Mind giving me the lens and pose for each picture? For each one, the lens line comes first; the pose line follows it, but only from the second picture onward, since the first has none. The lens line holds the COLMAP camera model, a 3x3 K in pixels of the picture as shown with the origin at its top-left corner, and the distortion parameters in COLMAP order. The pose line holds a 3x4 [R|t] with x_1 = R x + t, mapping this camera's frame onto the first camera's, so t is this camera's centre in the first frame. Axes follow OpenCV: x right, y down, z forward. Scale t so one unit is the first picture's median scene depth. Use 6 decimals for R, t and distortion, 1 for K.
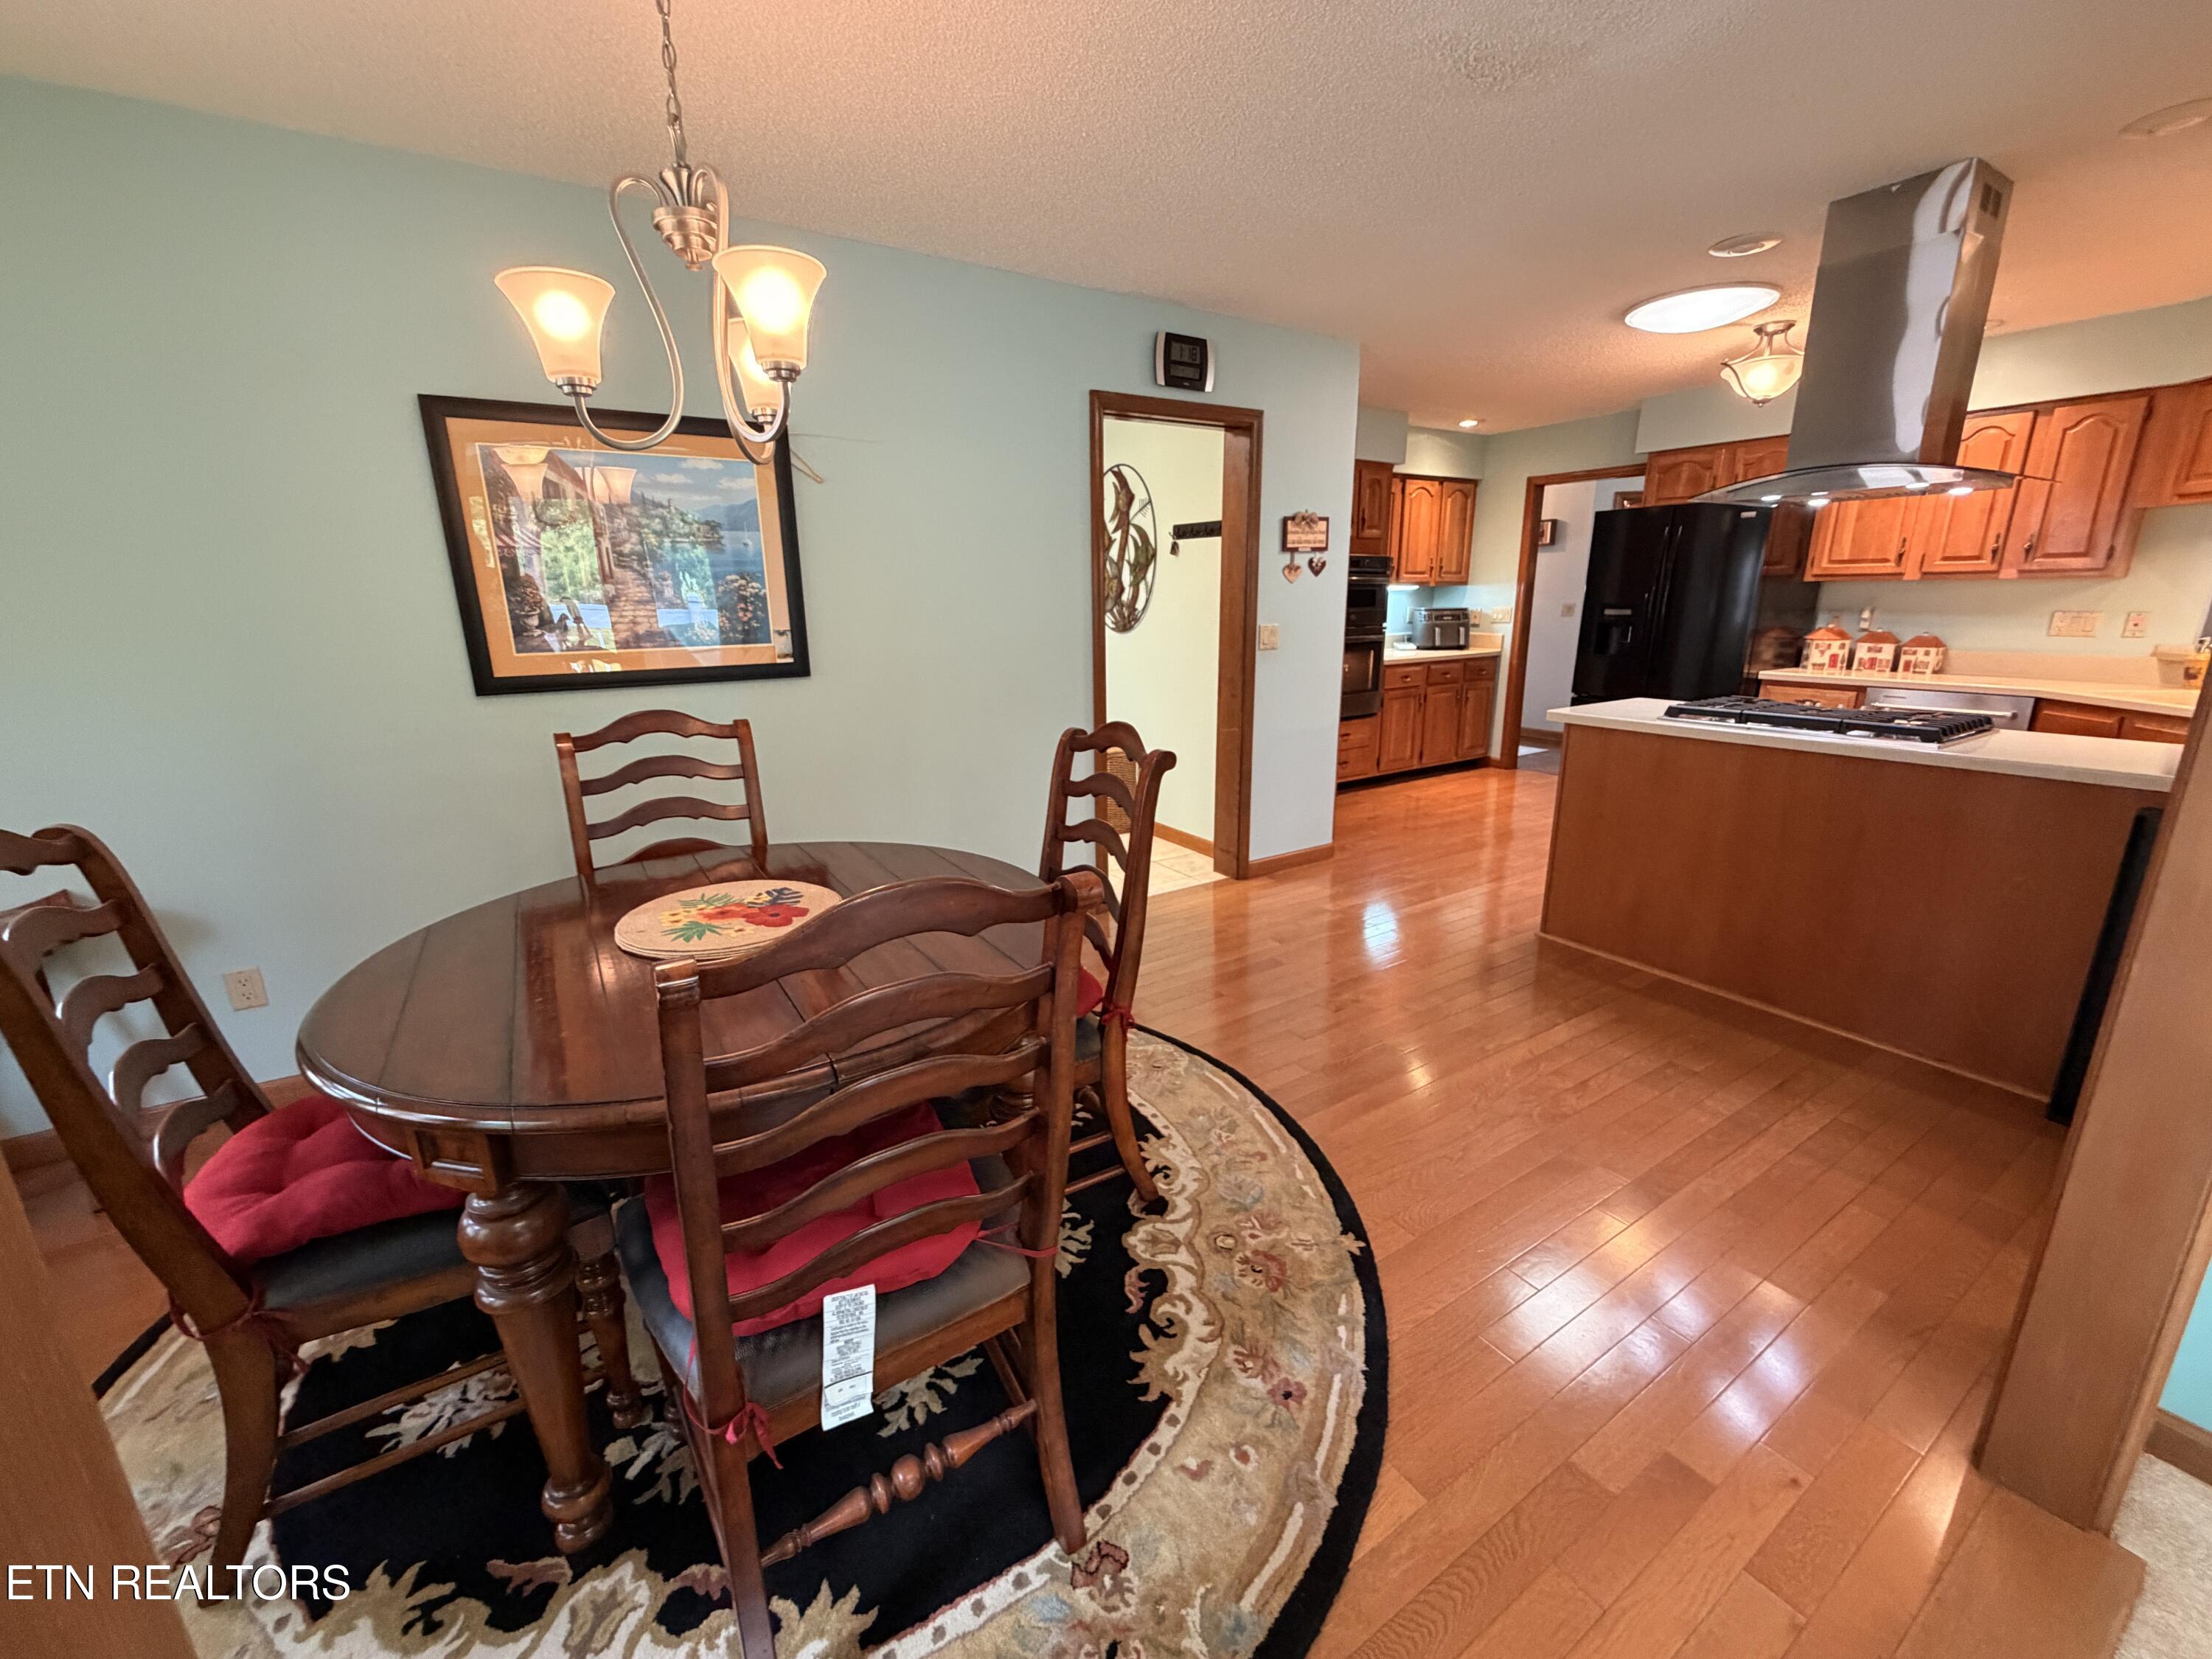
lens RADIAL K [[885.6, 0, 1109.0], [0, 885.6, 826.6], [0, 0, 1]] dist [0.001788, -0.000111]
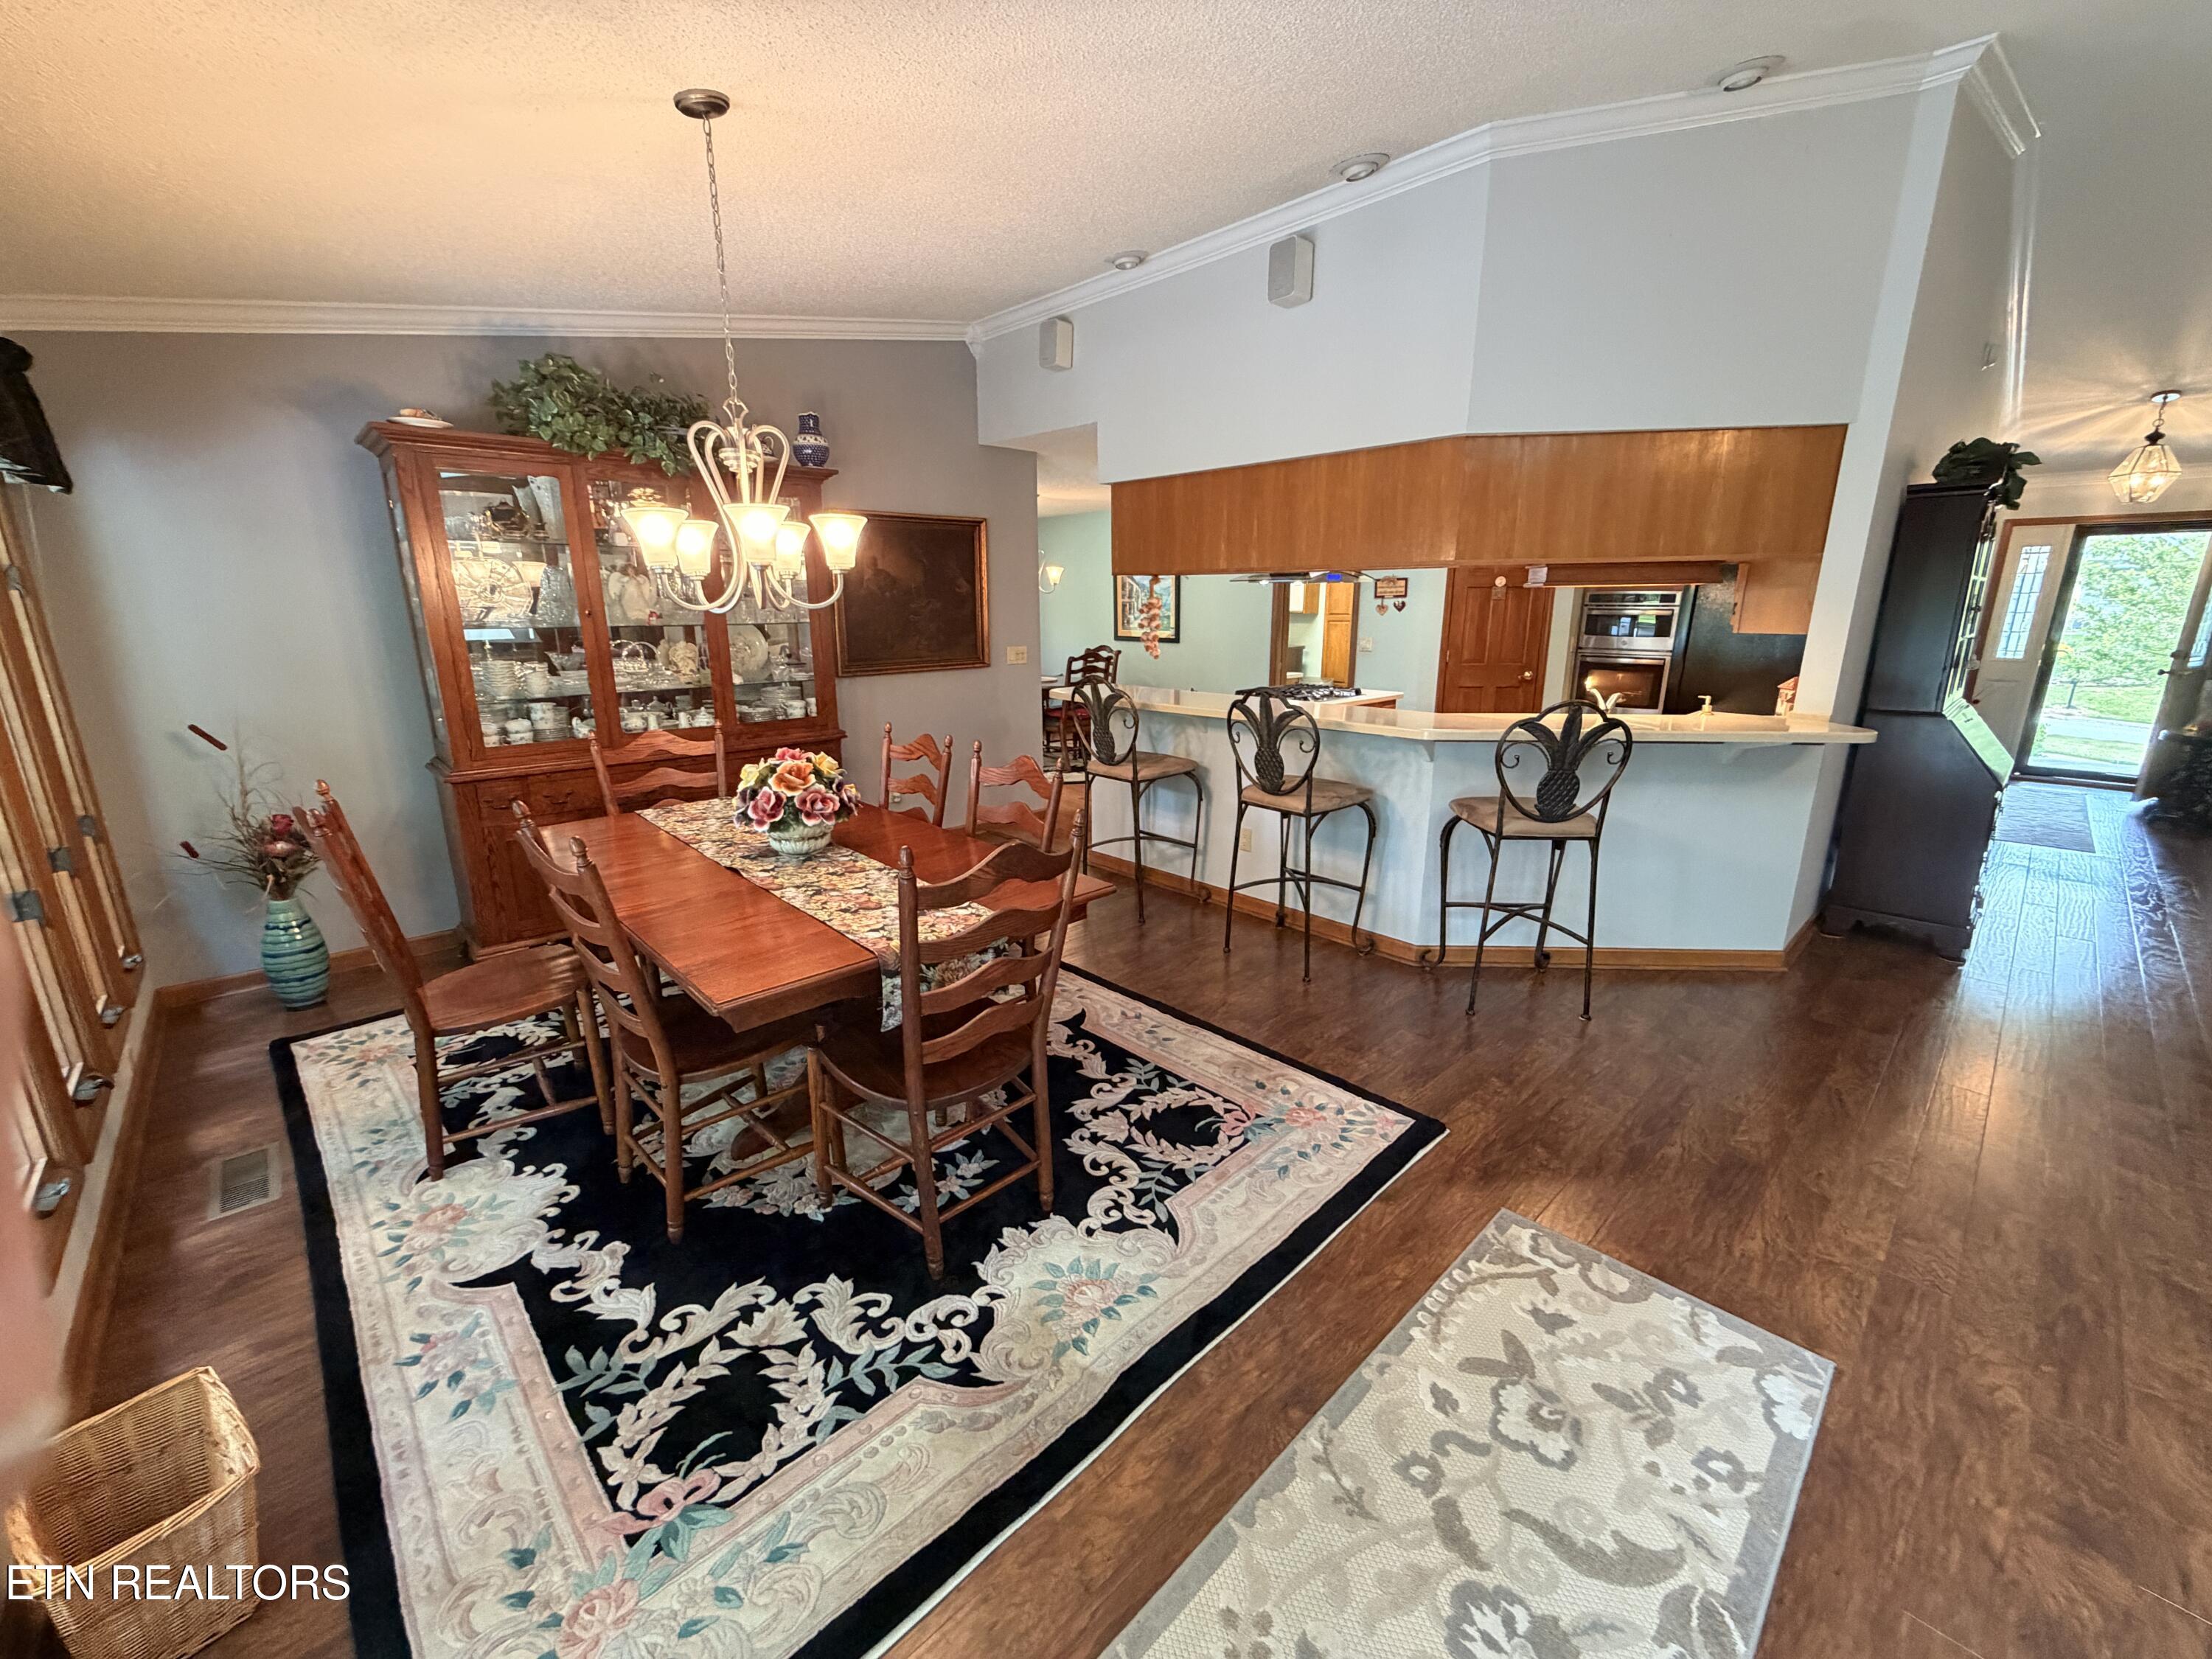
lens RADIAL K [[885.6, 0, 1096.0], [0, 885.6, 829.3], [0, 0, 1]] dist [0.001788, -0.000111]
pose [[0.174939, 0.257779, -0.950235, 3.767461], [-0.252517, 0.944583, 0.209757, -0.194785], [0.951647, 0.203256, 0.230338, 0.264726]]
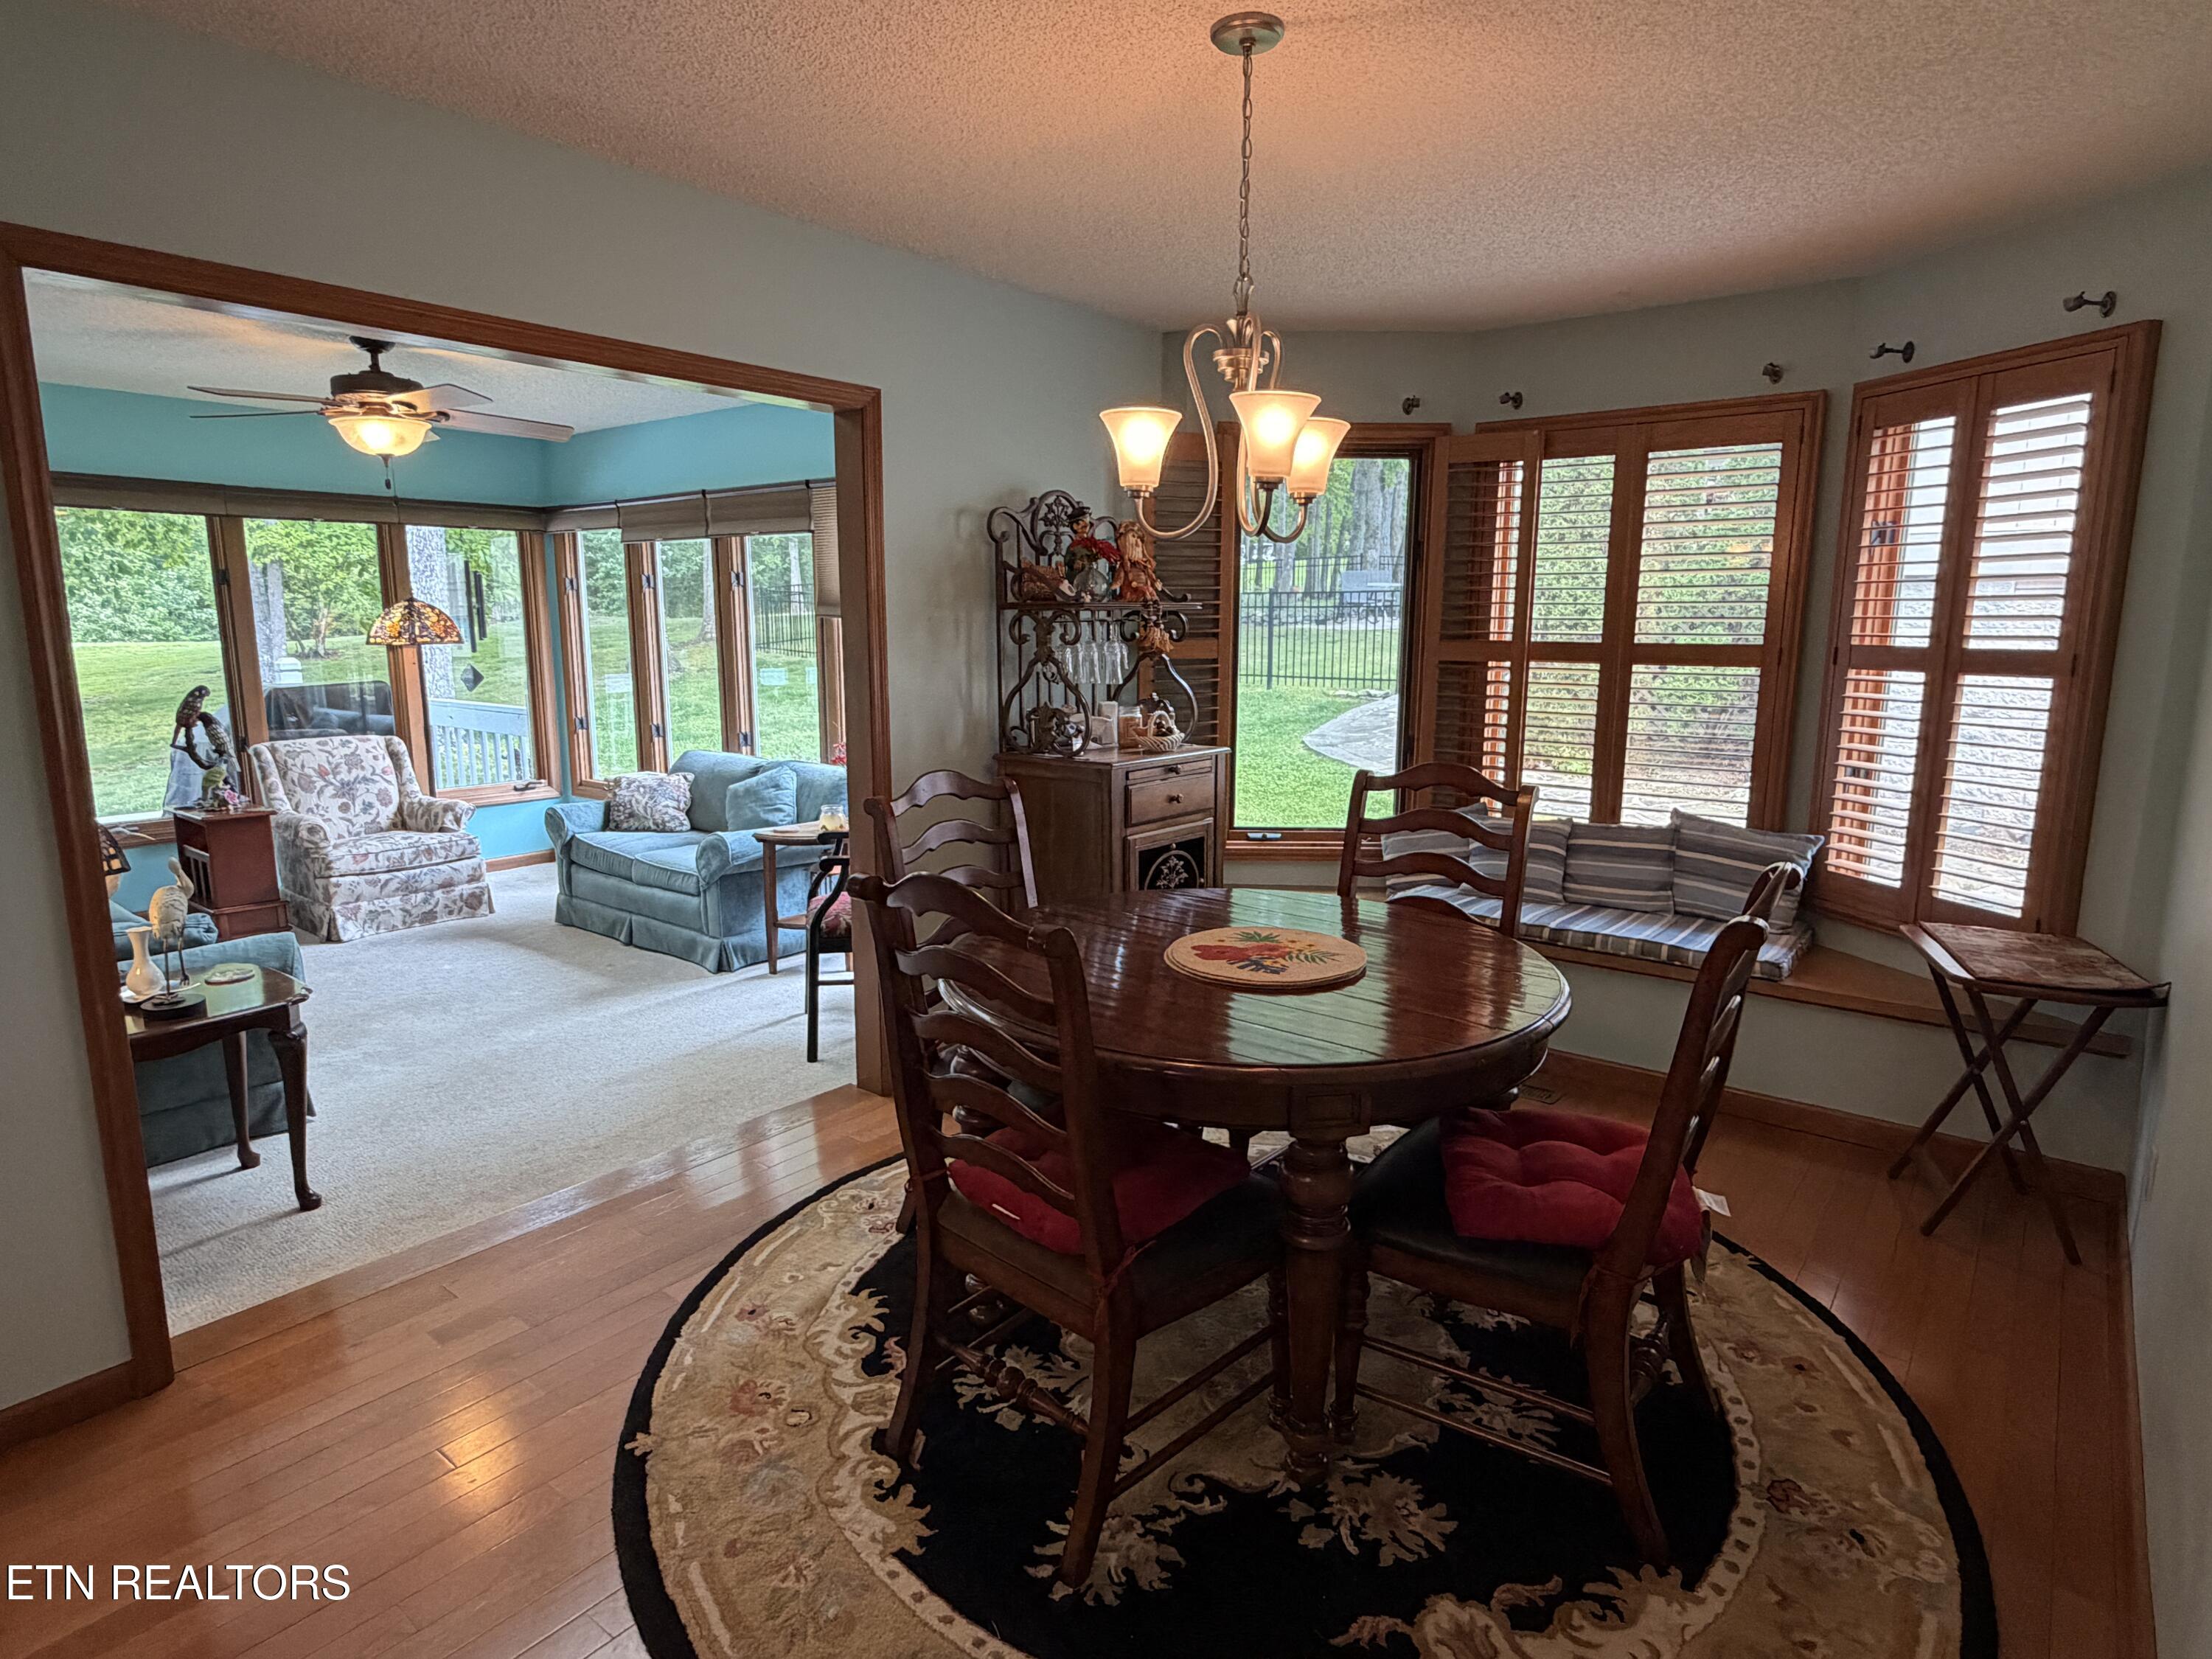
lens RADIAL K [[1235.1, 0, 1105.6], [0, 1235.1, 833.4], [0, 0, 1]] dist [-0.000920, 0.000187]
pose [[-0.945465, 0.069145, -0.318300, 0.173943], [-0.071332, 0.909534, 0.409462, -0.496543], [0.317817, 0.409837, -0.855001, 1.706361]]
